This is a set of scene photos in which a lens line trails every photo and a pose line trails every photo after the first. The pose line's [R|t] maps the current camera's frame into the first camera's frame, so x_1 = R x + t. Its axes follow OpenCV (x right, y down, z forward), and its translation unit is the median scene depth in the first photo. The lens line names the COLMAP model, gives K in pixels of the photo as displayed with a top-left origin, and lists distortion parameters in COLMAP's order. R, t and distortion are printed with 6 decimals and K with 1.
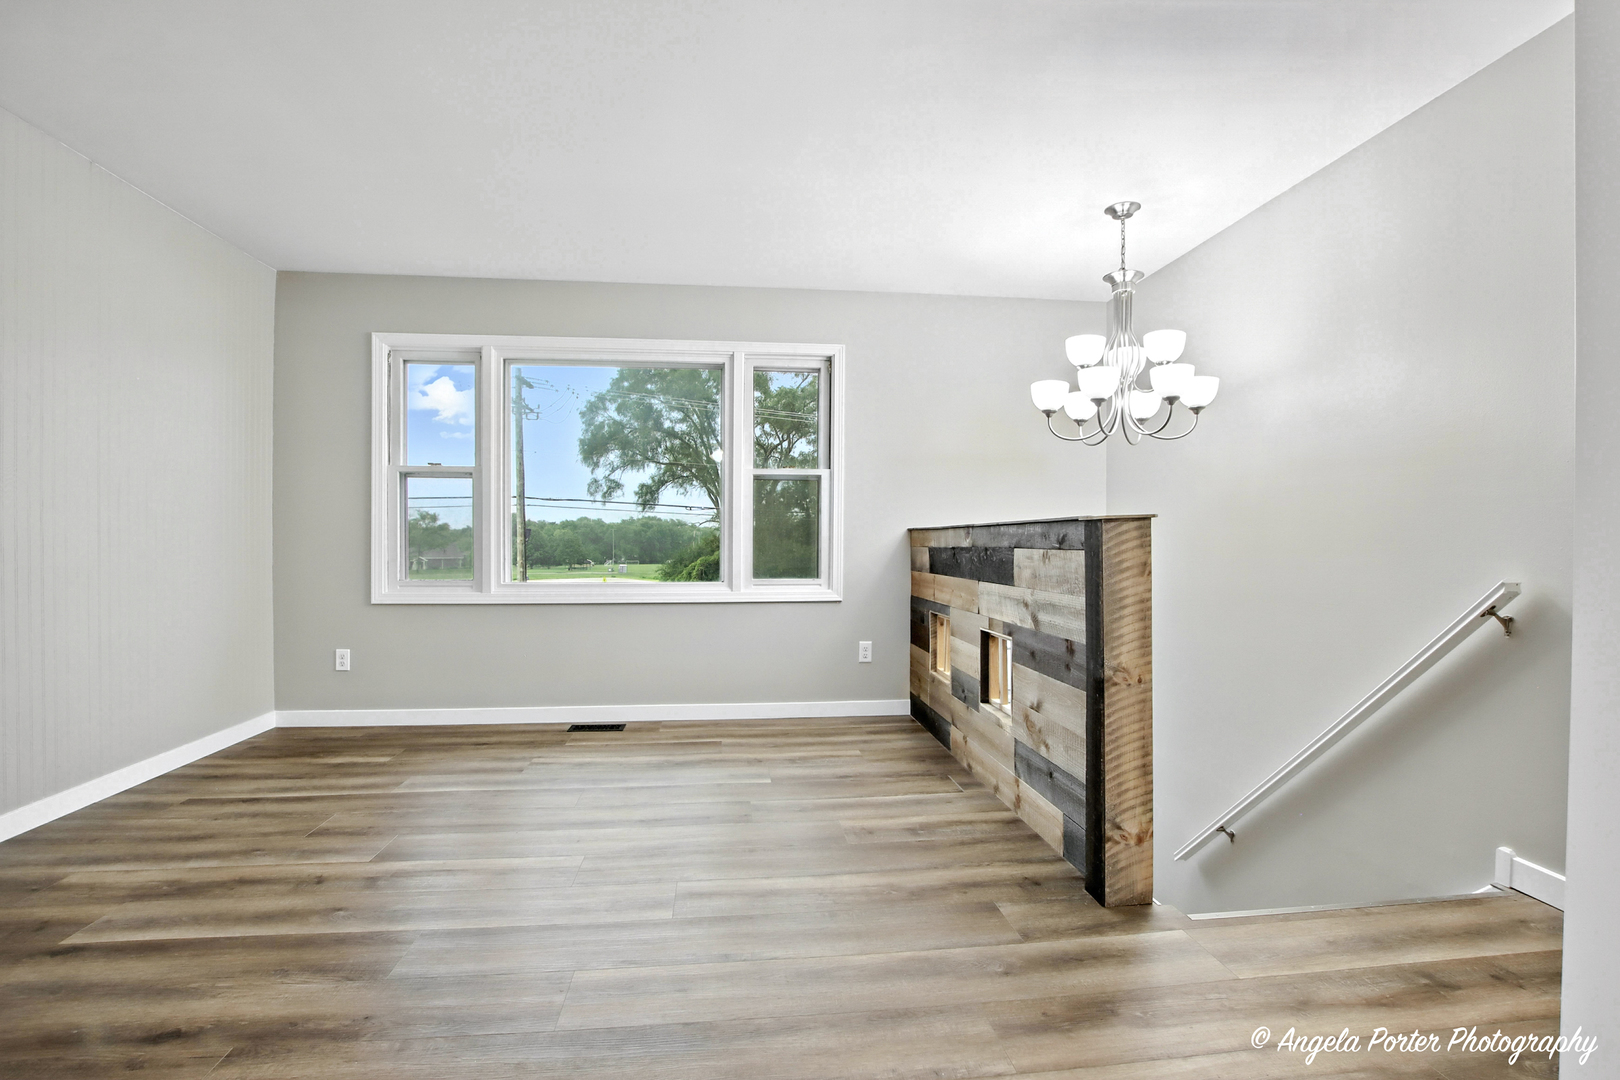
lens RADIAL K [[786.8, 0, 812.7], [0, 786.8, 546.0], [0, 0, 1]] dist [-0.025806, 0.001008]
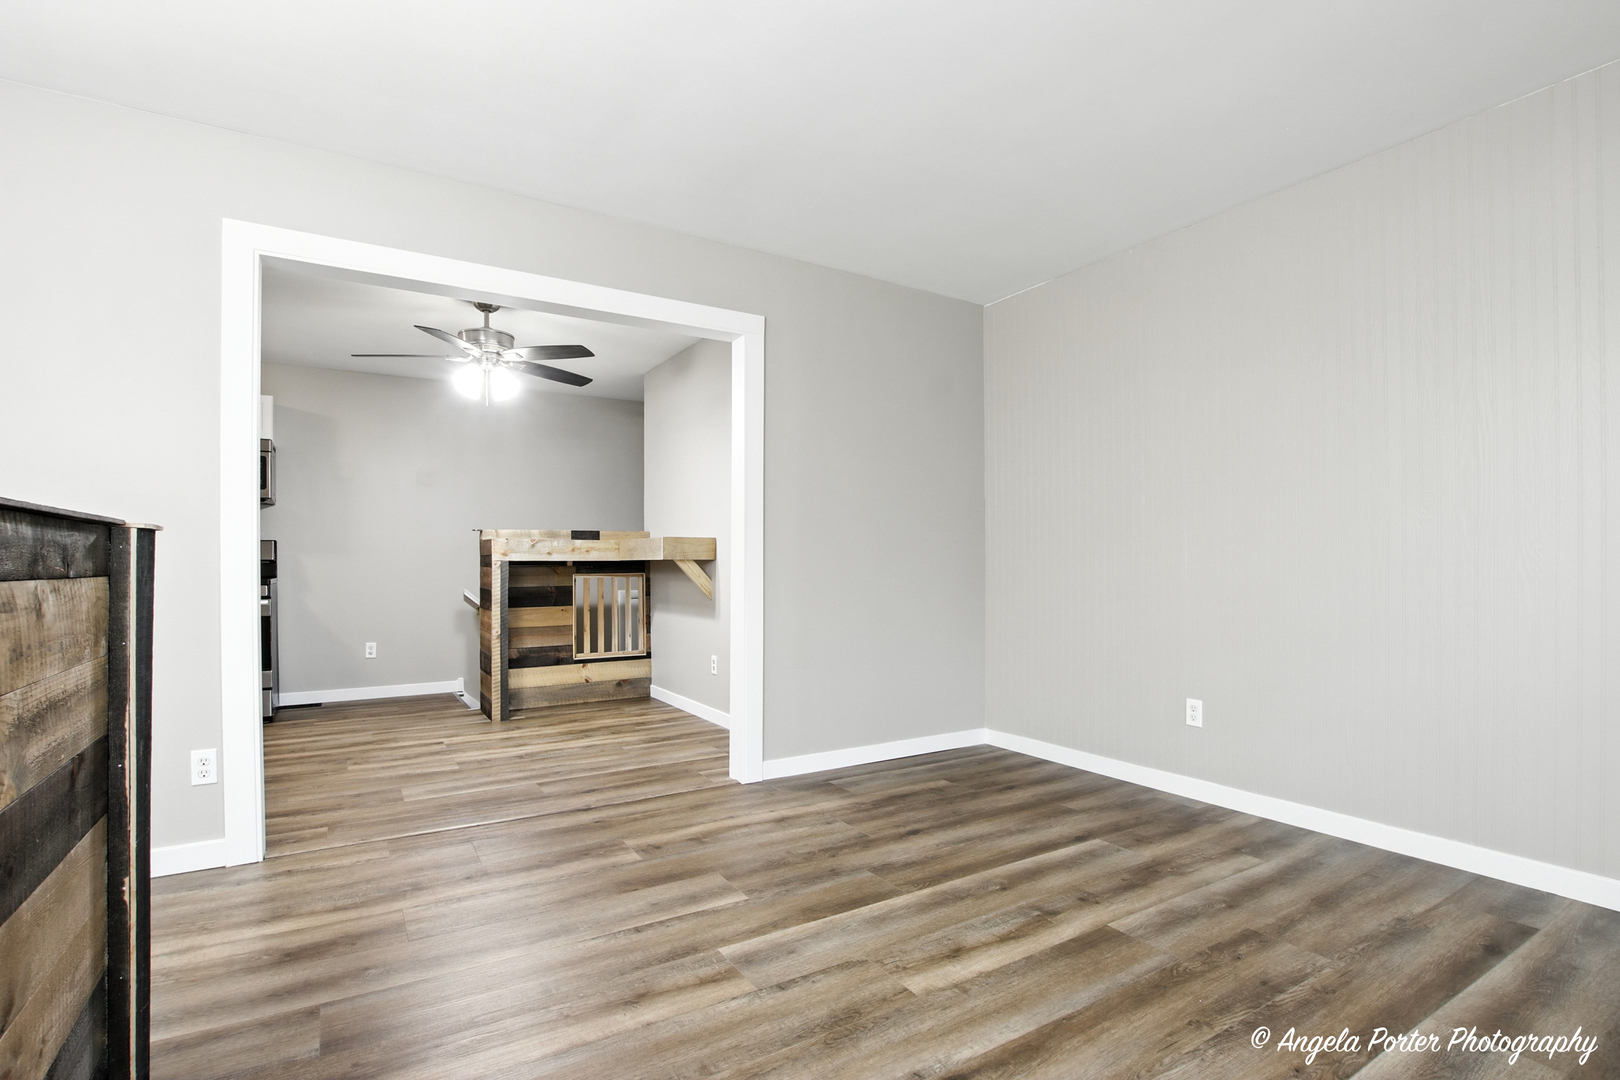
lens RADIAL K [[786.8, 0, 812.7], [0, 786.8, 546.0], [0, 0, 1]] dist [-0.025806, 0.001008]
pose [[-0.909777, -0.009993, -0.414977, 0.089622], [-0.003252, 0.999851, -0.016948, -0.007869], [0.415085, -0.014069, -0.909674, 1.437788]]
